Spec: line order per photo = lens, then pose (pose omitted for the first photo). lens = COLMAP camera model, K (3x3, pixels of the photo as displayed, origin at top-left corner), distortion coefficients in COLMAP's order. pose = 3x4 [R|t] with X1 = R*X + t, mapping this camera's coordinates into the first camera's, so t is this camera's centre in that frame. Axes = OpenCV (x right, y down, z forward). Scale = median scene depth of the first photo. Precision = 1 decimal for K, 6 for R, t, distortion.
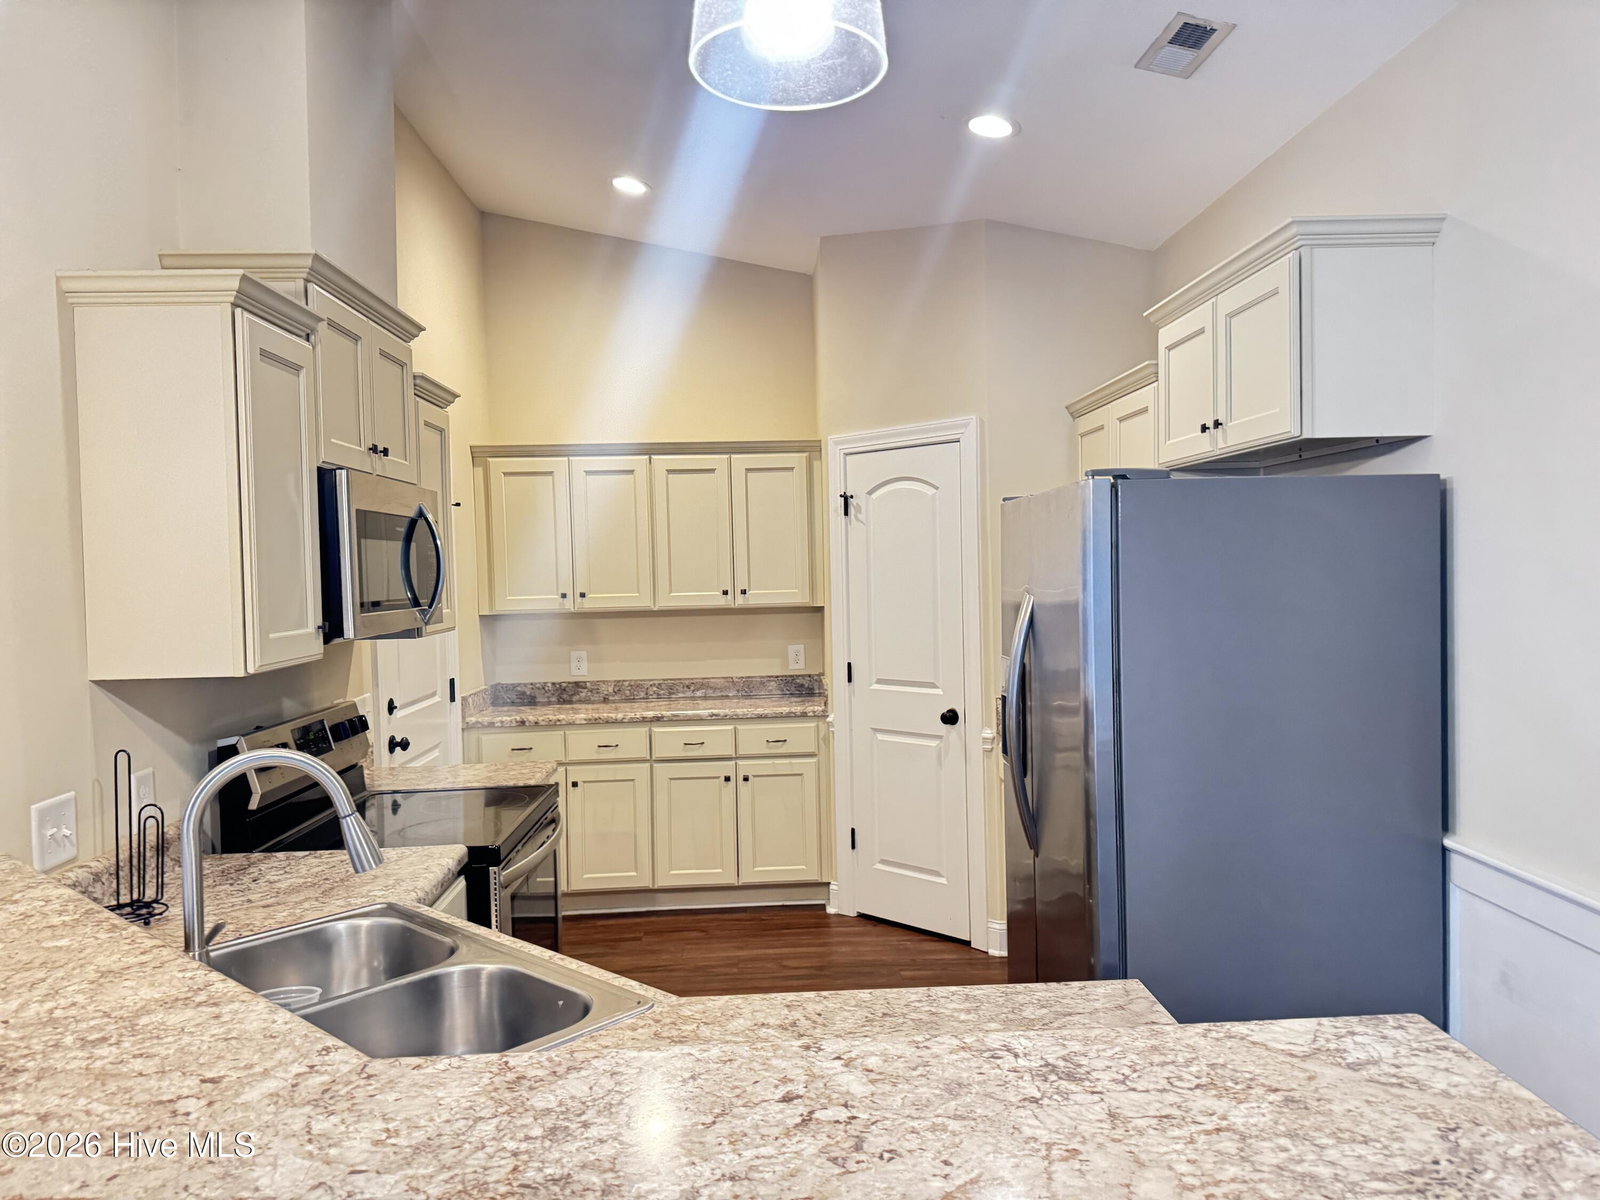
lens RADIAL K [[1091.0, 0, 800.0], [0, 1091.0, 600.0], [0, 0, 1]] dist [0.155550, -0.299699]
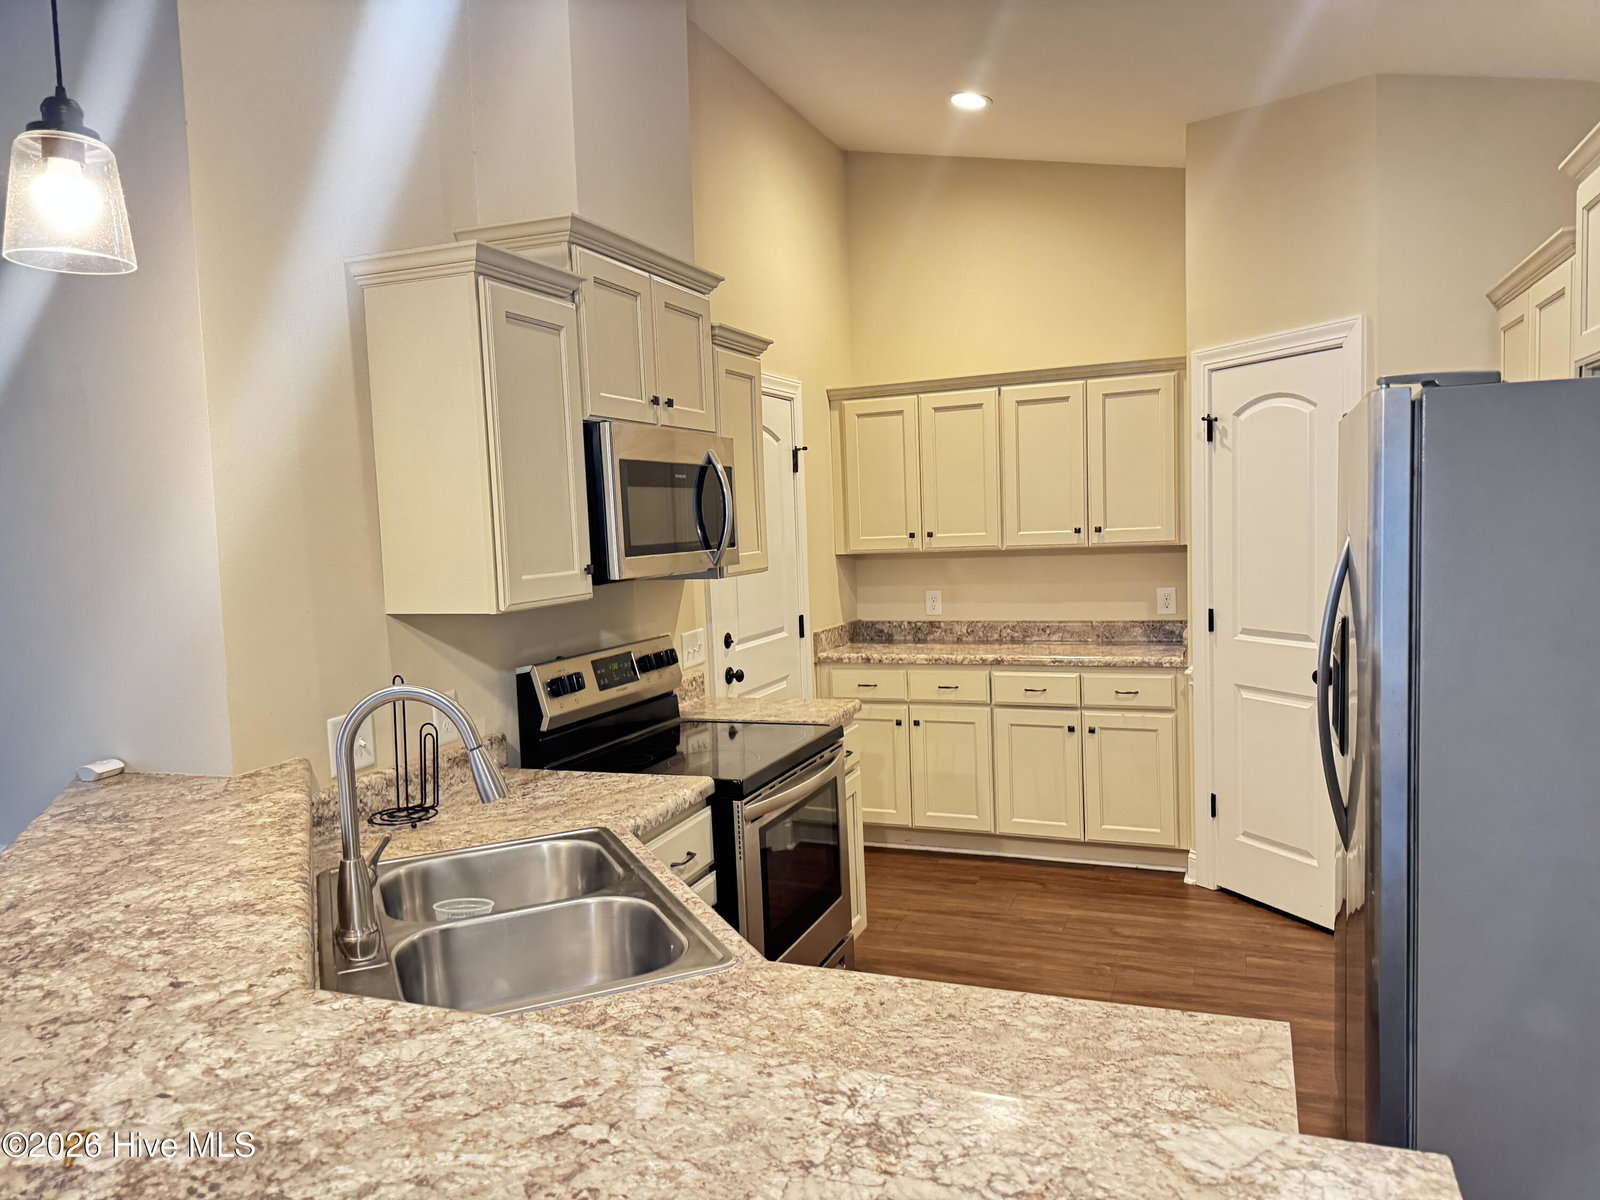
lens RADIAL K [[1091.0, 0, 800.0], [0, 1091.0, 600.0], [0, 0, 1]] dist [0.155550, -0.299699]
pose [[0.918236, 0.017993, -0.395624, 0.100650], [0.005042, 0.998355, 0.057108, -0.002978], [0.396001, -0.054433, 0.916635, 0.051112]]
